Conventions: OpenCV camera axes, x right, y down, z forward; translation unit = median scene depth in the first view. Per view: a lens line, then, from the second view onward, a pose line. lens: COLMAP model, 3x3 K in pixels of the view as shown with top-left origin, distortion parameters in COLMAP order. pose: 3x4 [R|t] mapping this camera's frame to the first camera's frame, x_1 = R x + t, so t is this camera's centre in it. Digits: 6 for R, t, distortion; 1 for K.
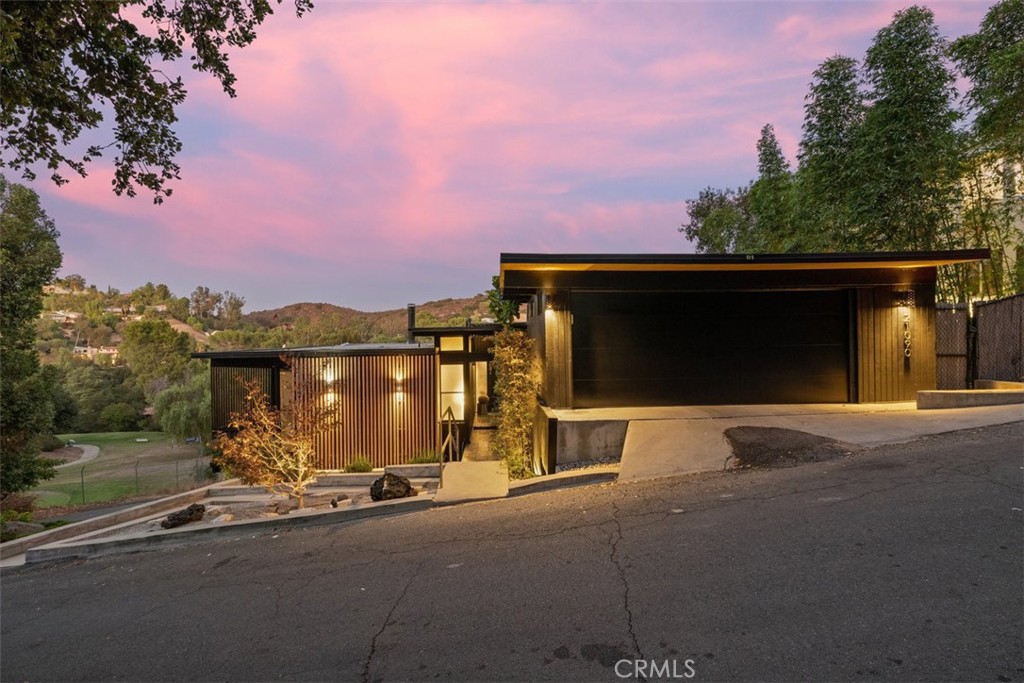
lens RADIAL K [[503.7, 0, 509.6], [0, 503.7, 339.9], [0, 0, 1]] dist [-0.005686, 0.001248]
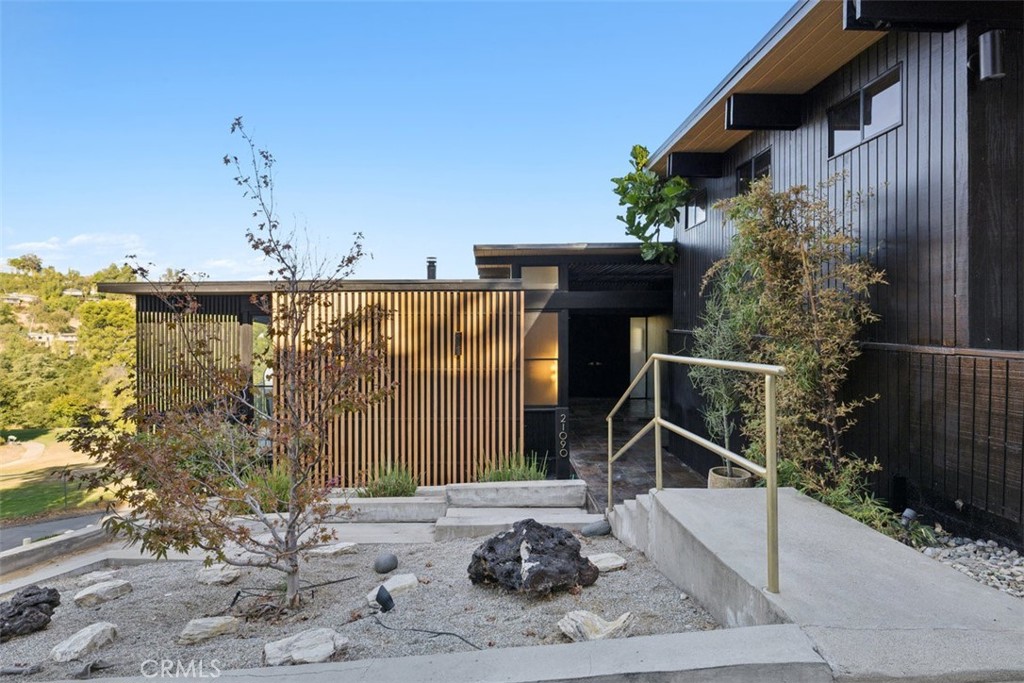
lens RADIAL K [[547.4, 0, 504.3], [0, 547.4, 333.0], [0, 0, 1]] dist [-0.001481, -0.000320]
pose [[0.999949, 0.009316, -0.003868, -0.160571], [-0.009314, 0.999956, 0.000607, 0.077113], [0.003874, -0.000571, 0.999992, 0.367120]]
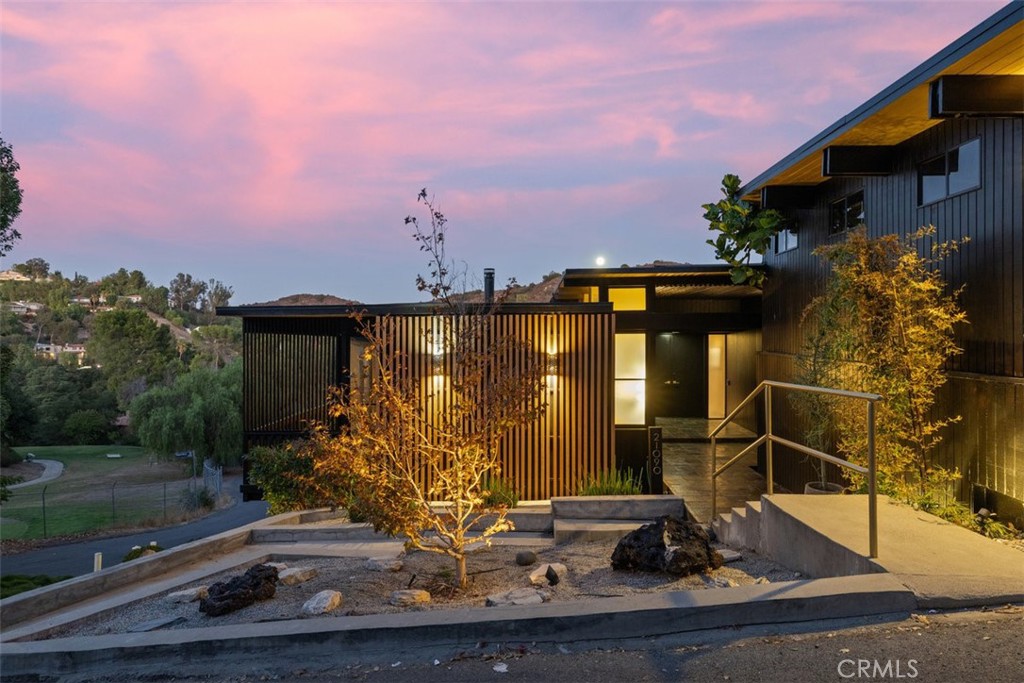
lens RADIAL K [[619.2, 0, 509.2], [0, 619.2, 340.6], [0, 0, 1]] dist [-0.003203, 0.000902]
pose [[0.998110, 0.009709, -0.060679, -0.221647], [-0.009948, 0.999944, -0.003644, 0.065104], [0.060640, 0.004240, 0.998151, 0.255317]]
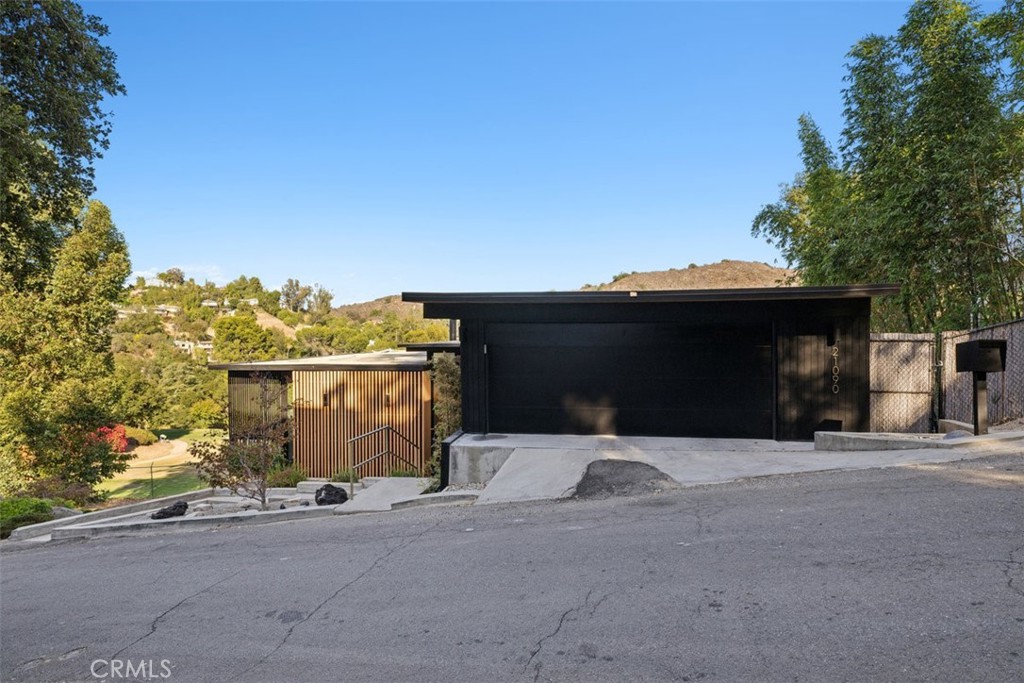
lens RADIAL K [[581.9, 0, 511.3], [0, 581.9, 346.1], [0, 0, 1]] dist [0.008265, -0.000614]
pose [[0.980861, 0.012901, -0.194283, 0.254585], [-0.009705, 0.999802, 0.017396, -0.042354], [0.194469, -0.015177, 0.980791, -0.115462]]
